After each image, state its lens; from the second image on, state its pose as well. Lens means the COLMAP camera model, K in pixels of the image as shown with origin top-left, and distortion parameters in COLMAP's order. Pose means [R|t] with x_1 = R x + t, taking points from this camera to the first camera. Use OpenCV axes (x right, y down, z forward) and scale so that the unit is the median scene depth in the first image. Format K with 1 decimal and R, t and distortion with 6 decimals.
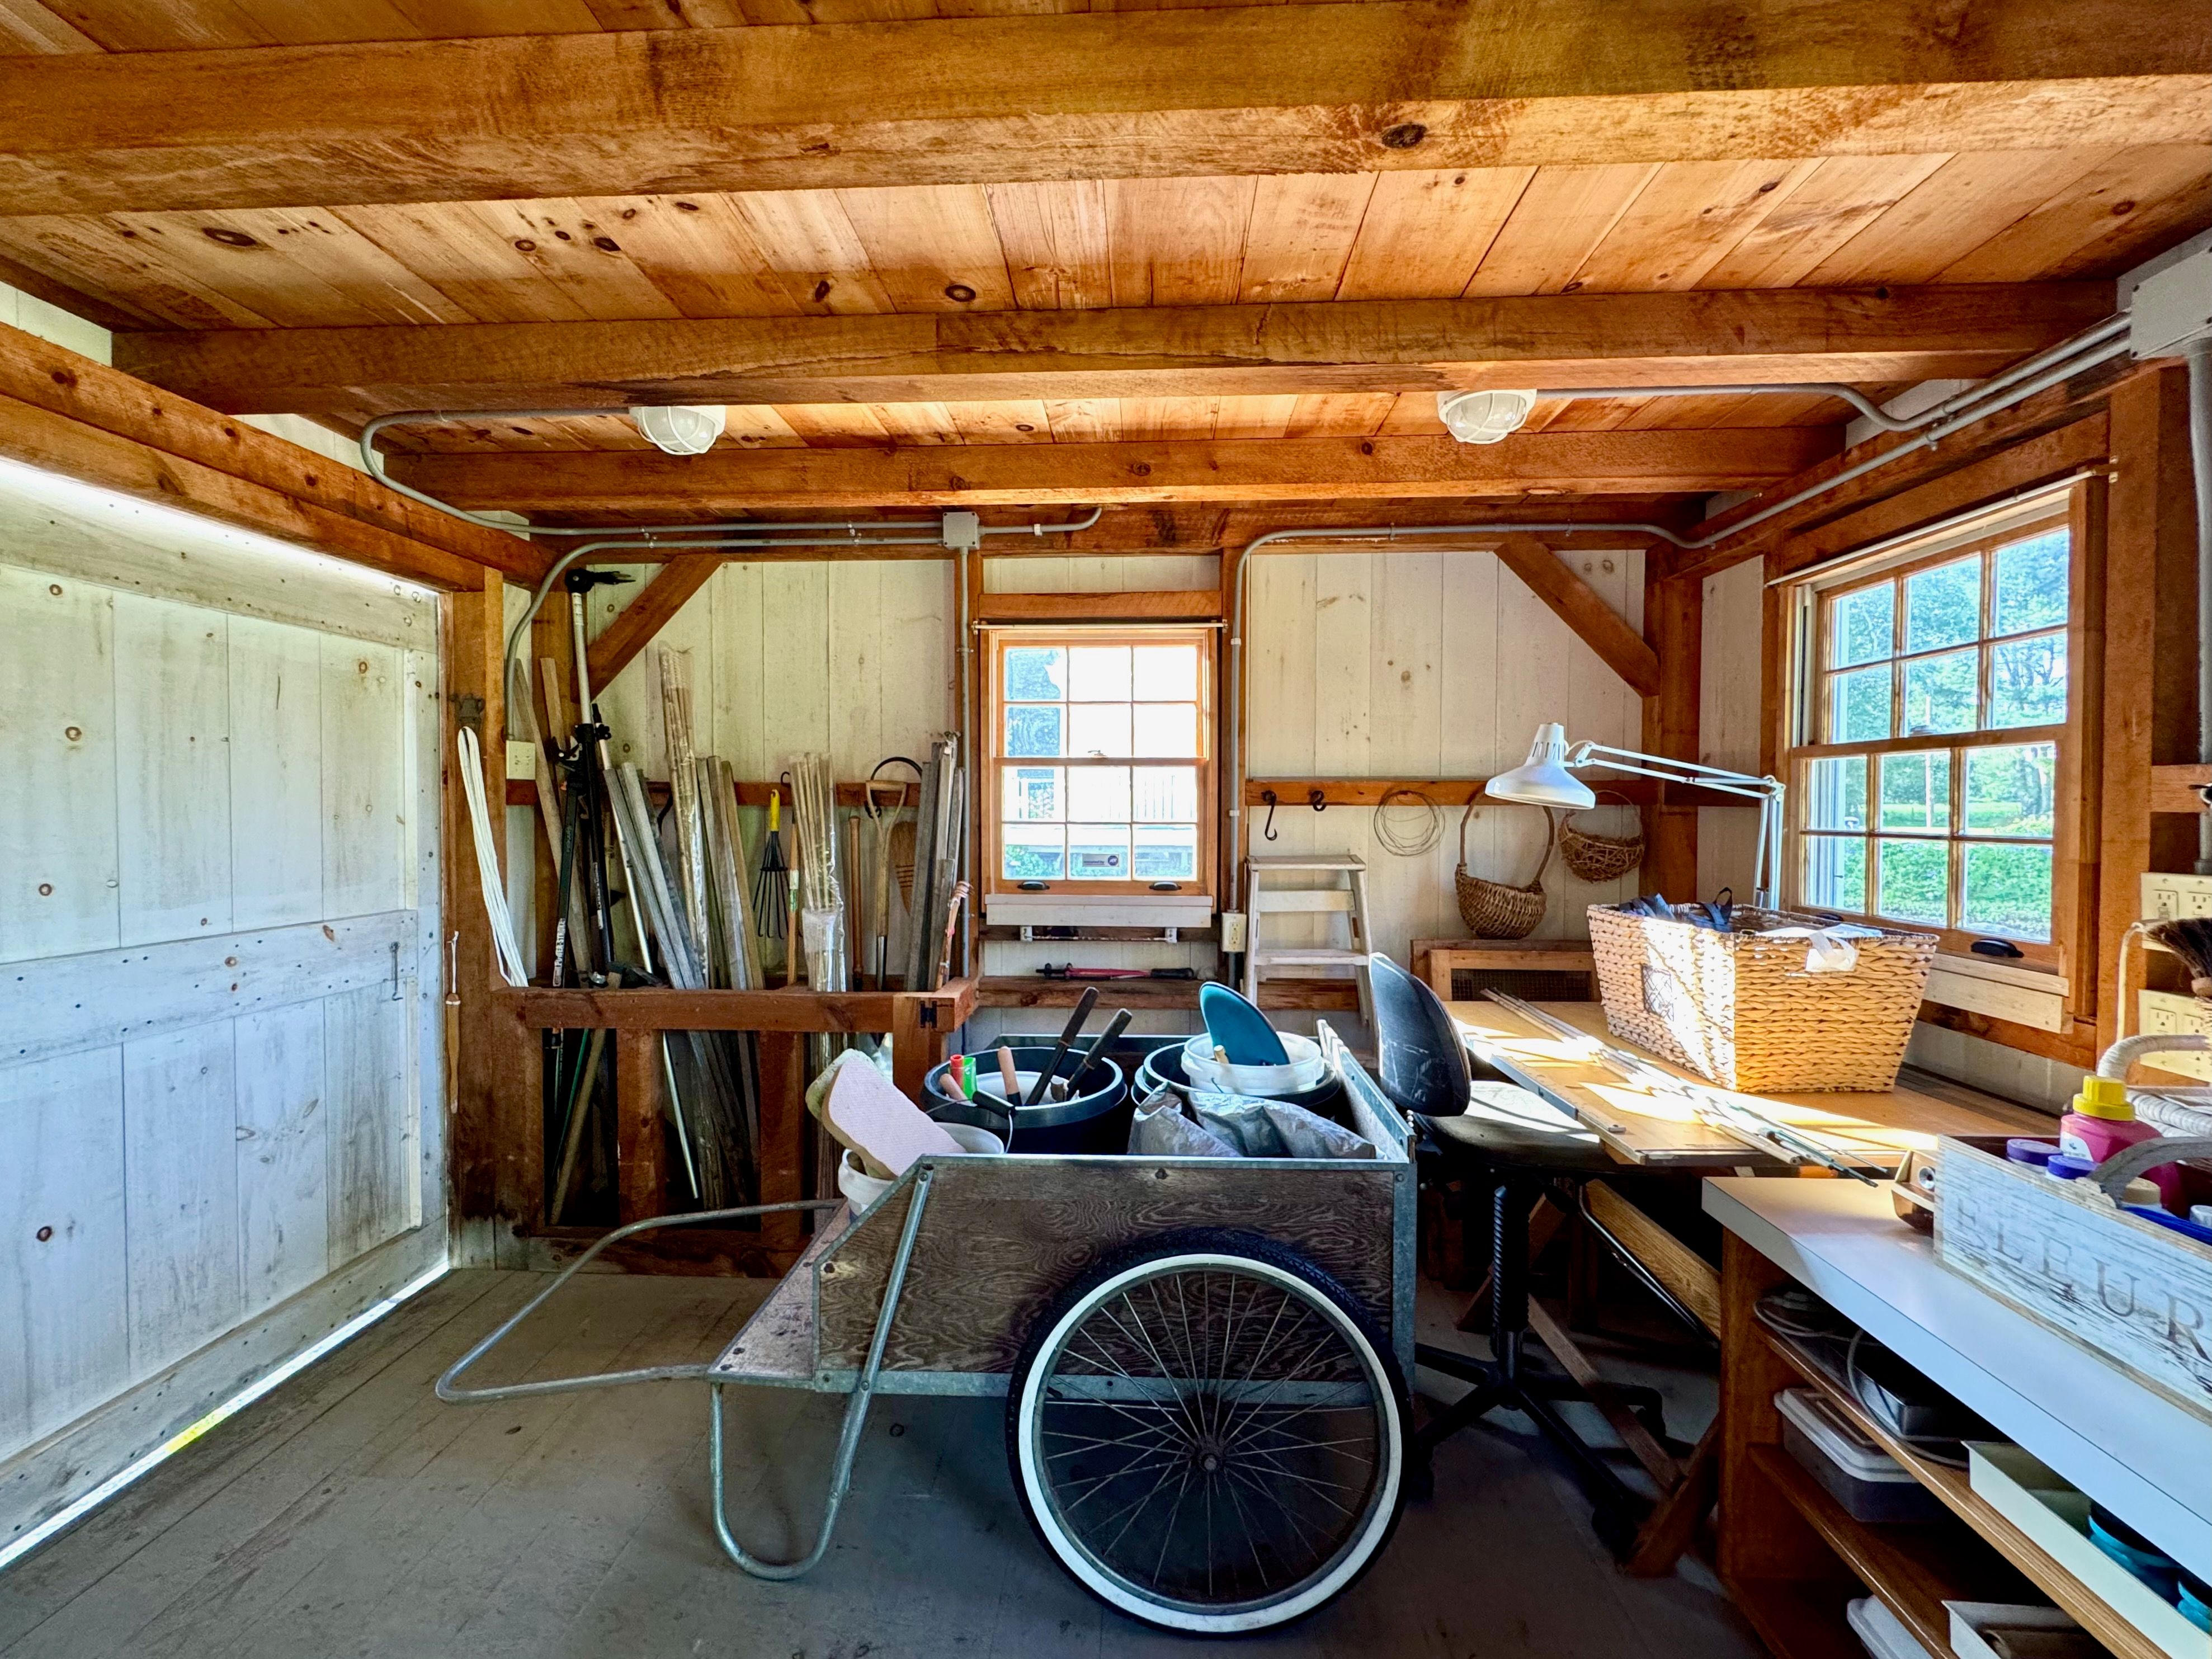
lens RADIAL K [[886.6, 0, 1106.9], [0, 886.6, 832.1], [0, 0, 1]] dist [-0.001537, 0.000018]
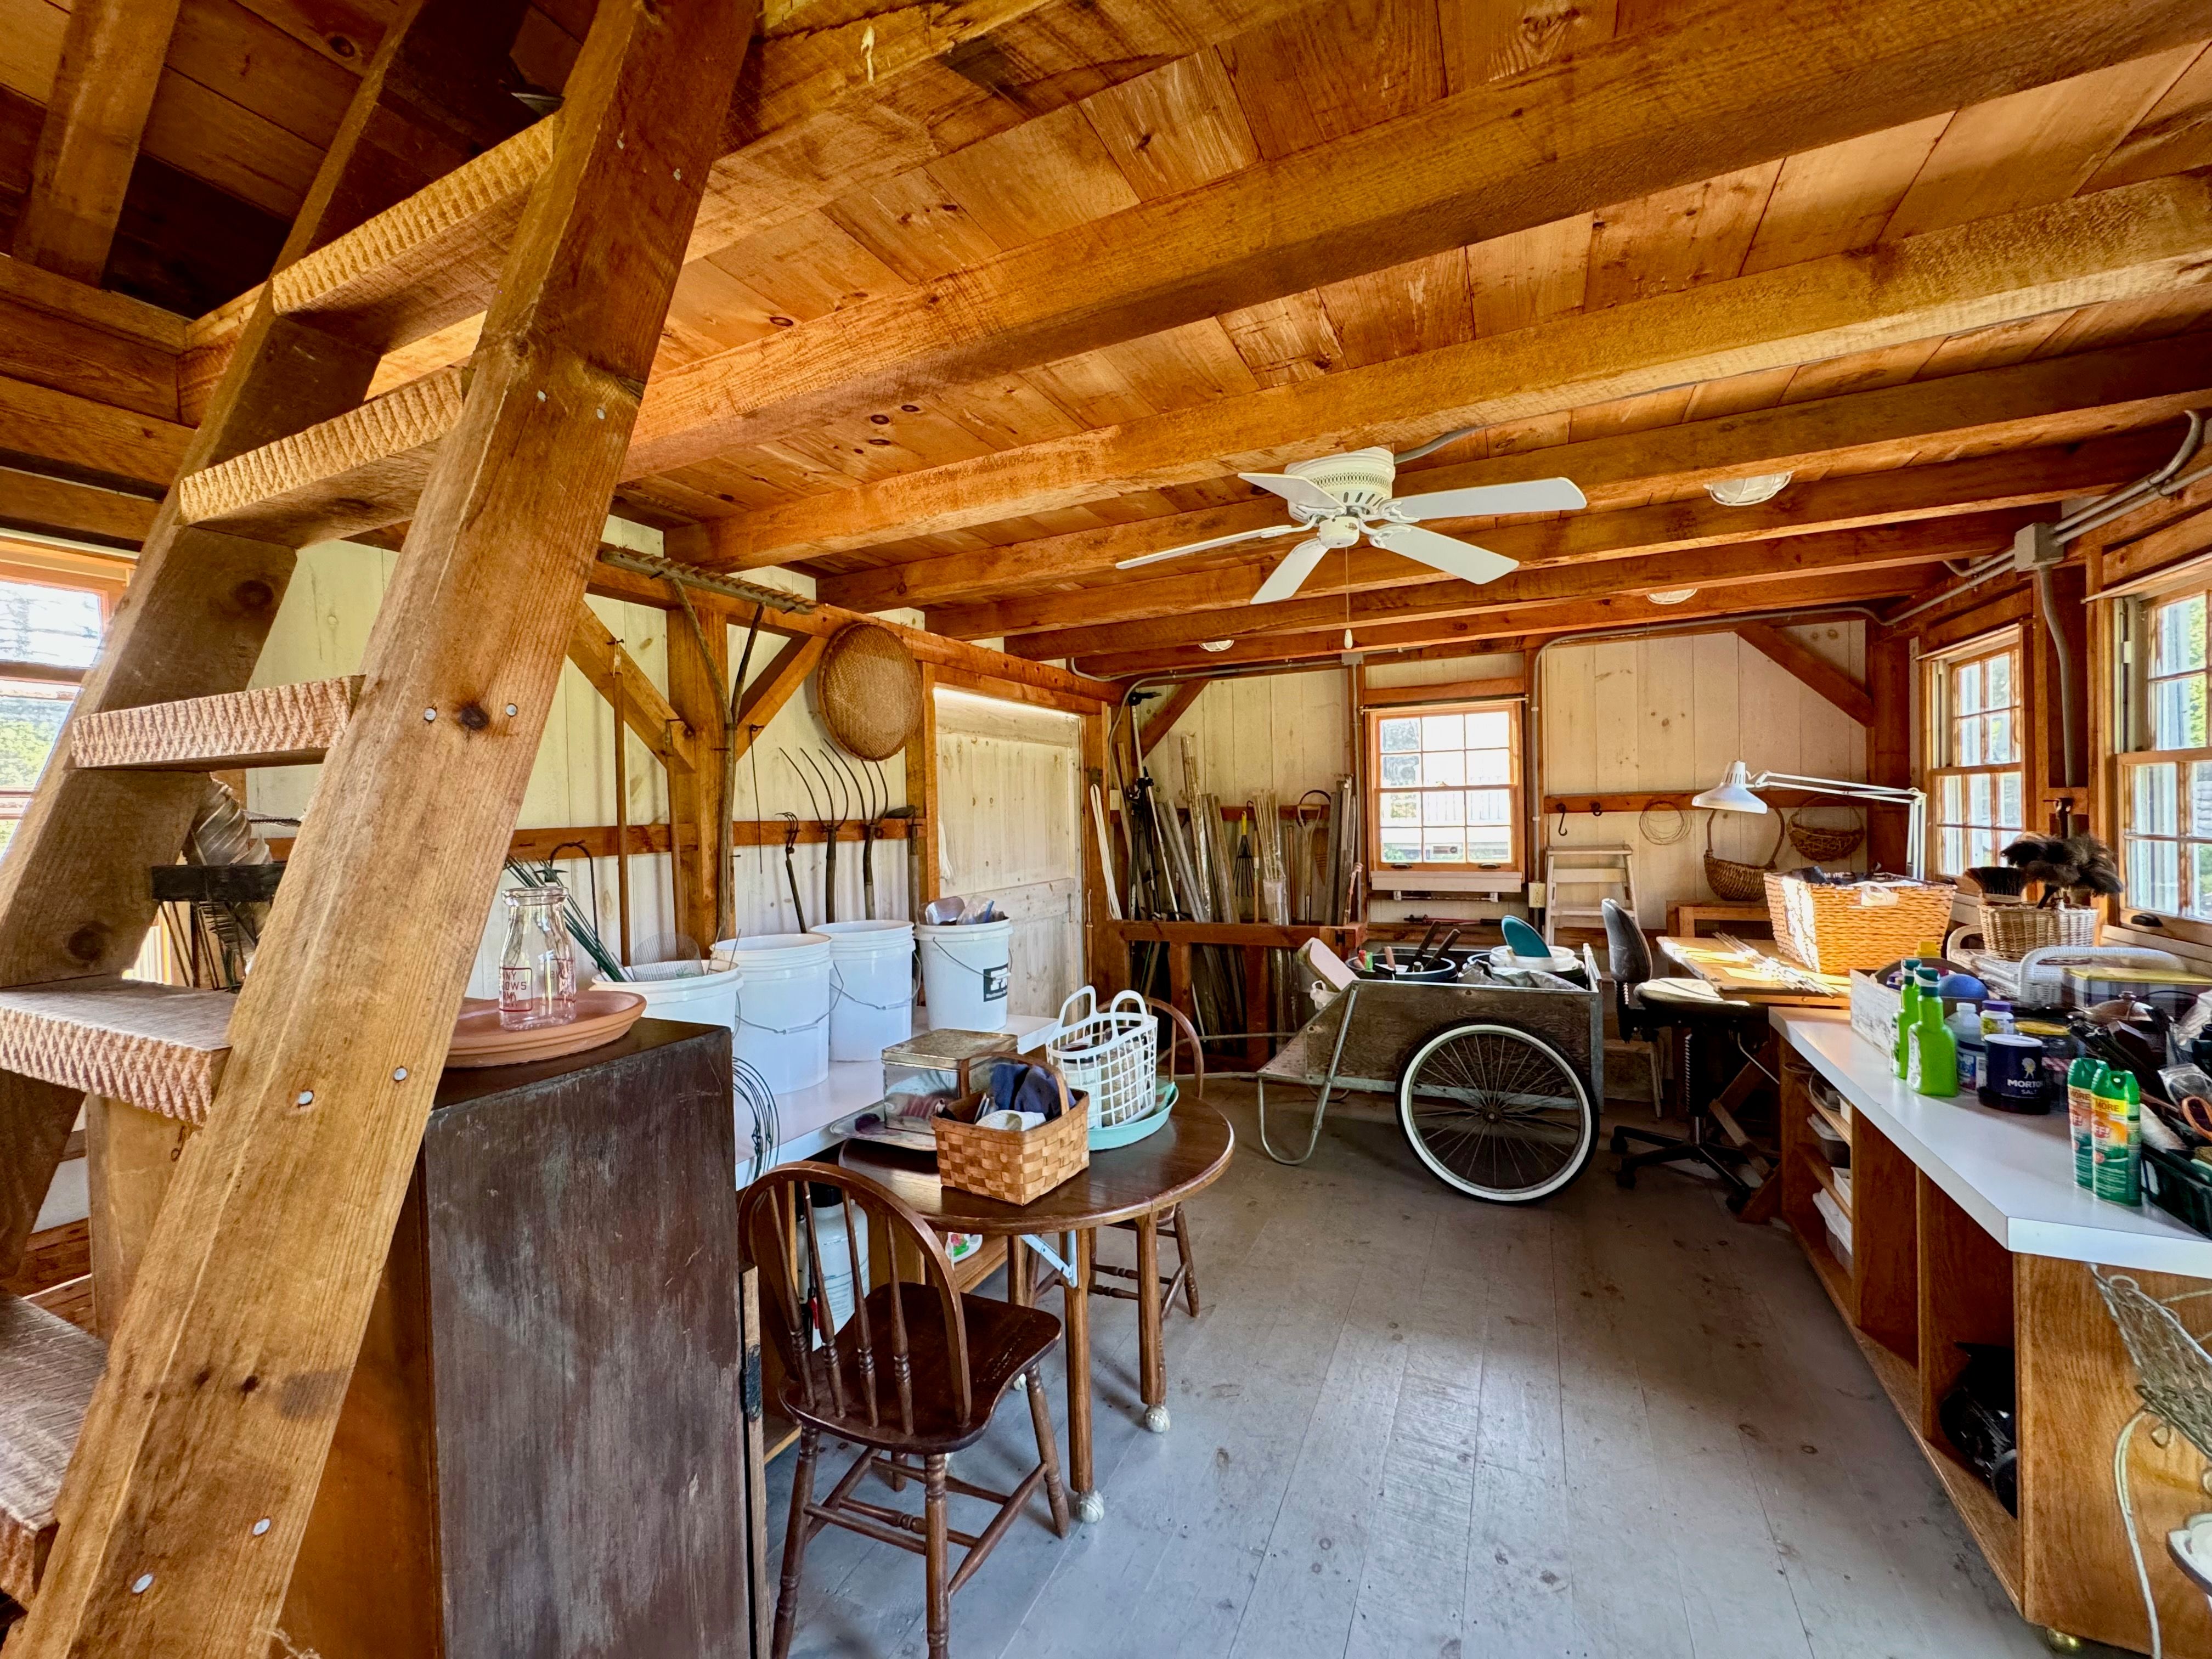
lens RADIAL K [[886.5, 0, 1106.9], [0, 886.5, 832.1], [0, 0, 1]] dist [-0.001537, 0.000018]
pose [[0.921791, -0.017669, -0.387285, 0.051547], [0.017863, 0.999836, -0.003097, -0.006571], [0.387276, -0.004063, 0.921955, -0.730844]]
